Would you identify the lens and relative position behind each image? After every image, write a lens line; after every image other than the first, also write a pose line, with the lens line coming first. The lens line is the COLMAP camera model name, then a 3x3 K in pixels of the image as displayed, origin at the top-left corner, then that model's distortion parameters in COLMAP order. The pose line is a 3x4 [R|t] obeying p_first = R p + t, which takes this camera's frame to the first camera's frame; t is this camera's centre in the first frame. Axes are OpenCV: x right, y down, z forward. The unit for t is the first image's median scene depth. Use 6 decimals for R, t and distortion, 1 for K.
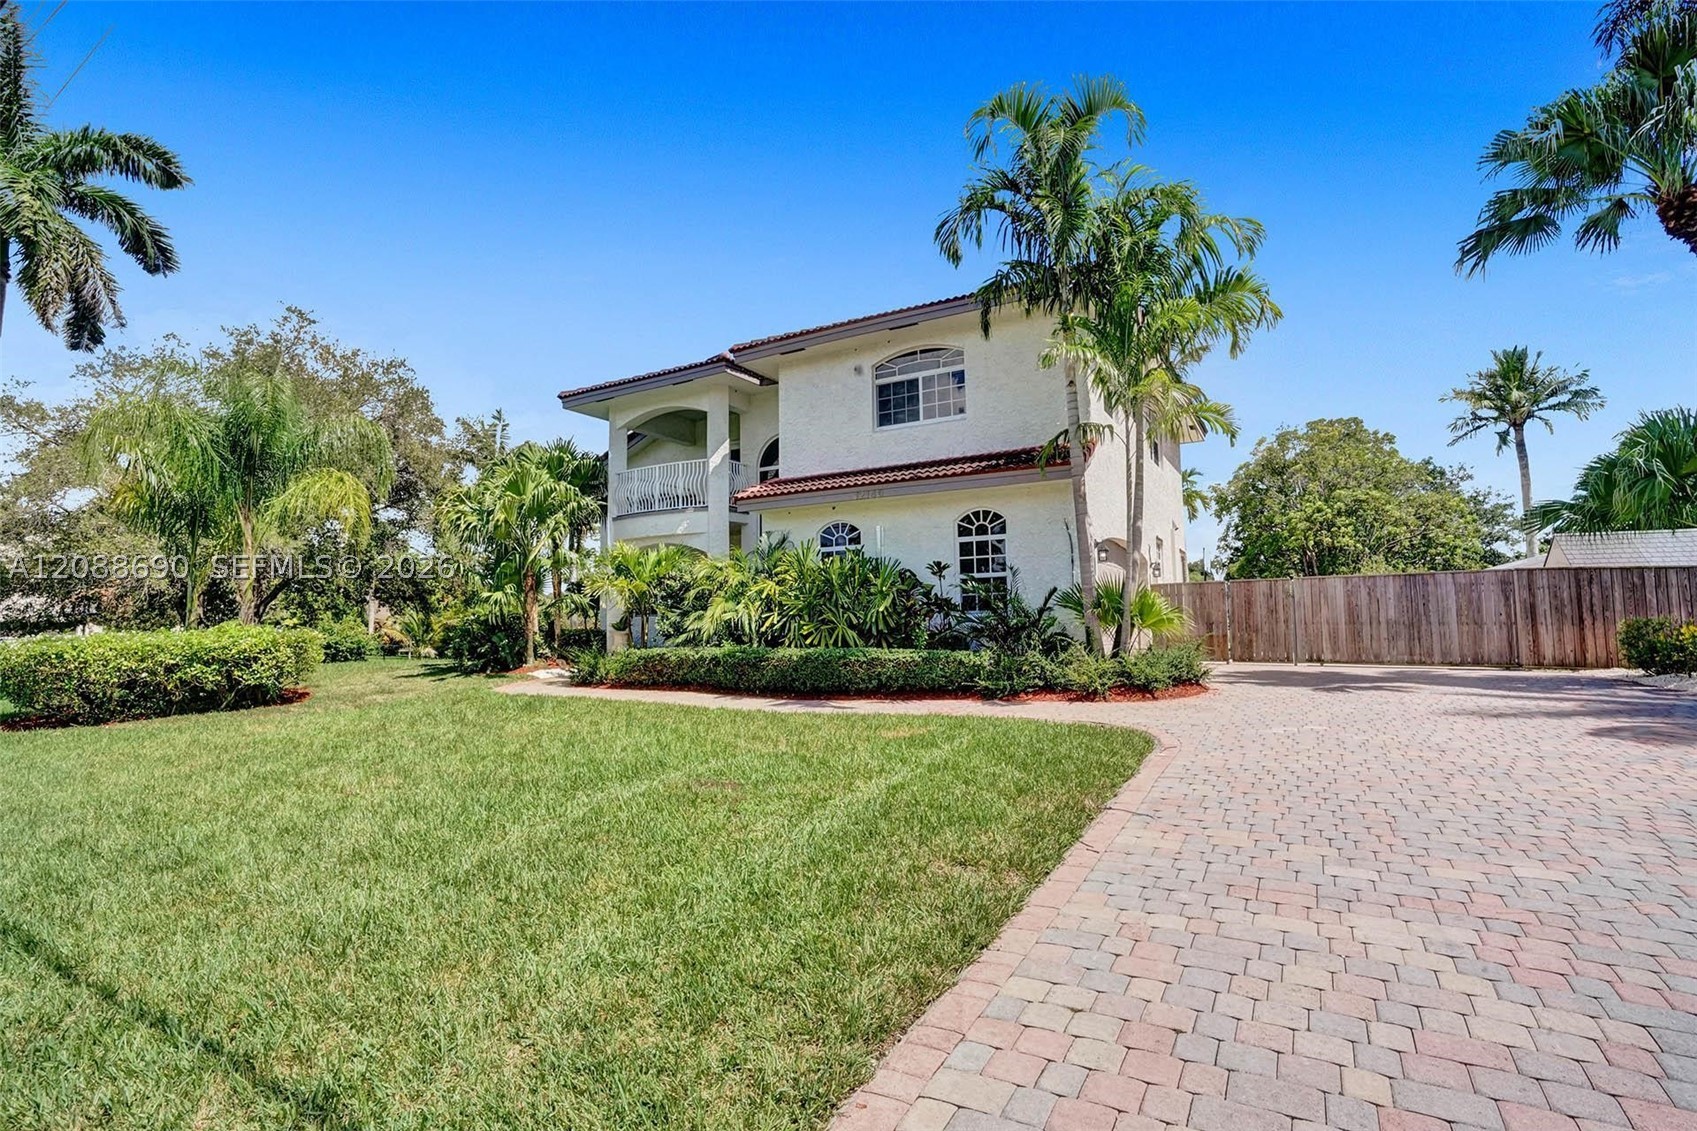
lens RADIAL K [[798.0, 0, 847.3], [0, 798.0, 574.8], [0, 0, 1]] dist [-0.042533, -0.000038]
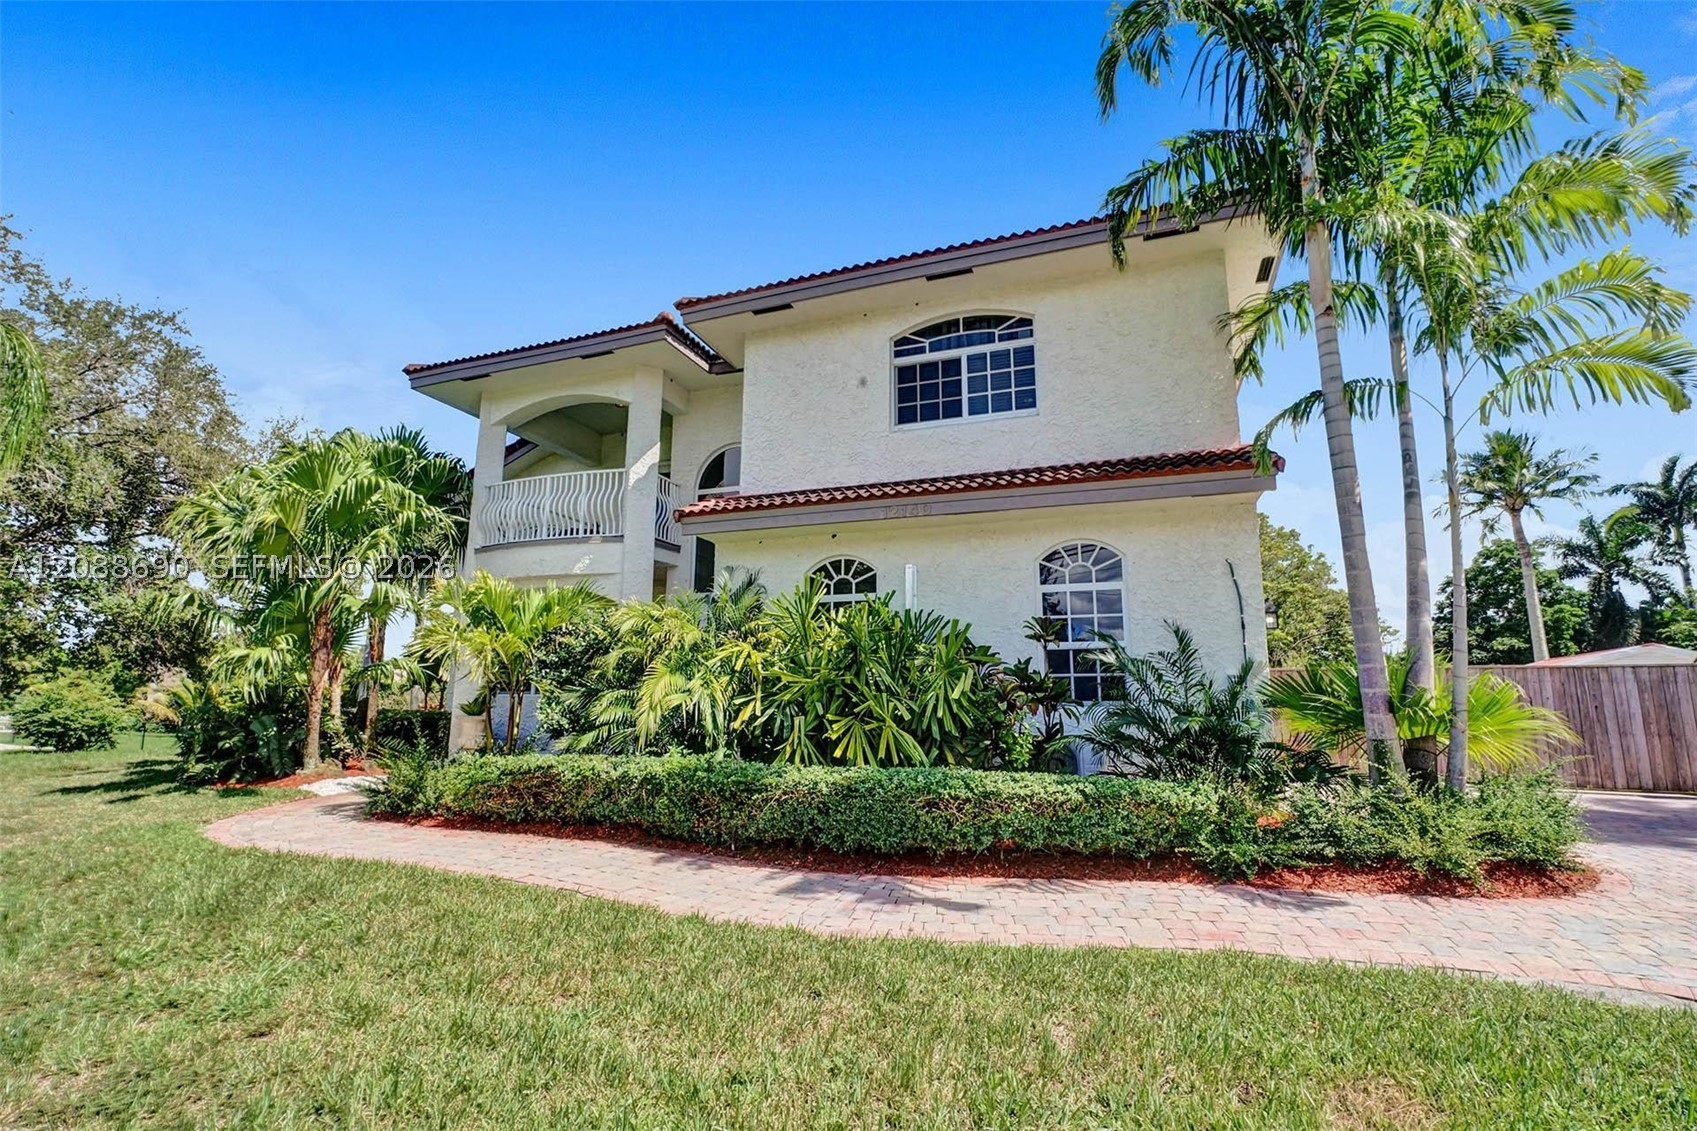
lens RADIAL K [[790.3, 0, 850.8], [0, 790.3, 576.5], [0, 0, 1]] dist [-0.002578, -0.000211]
pose [[0.987295, 0.048962, 0.151164, -0.098264], [-0.033351, 0.994004, -0.104131, 0.015935], [-0.155356, 0.097767, 0.983009, 0.359596]]
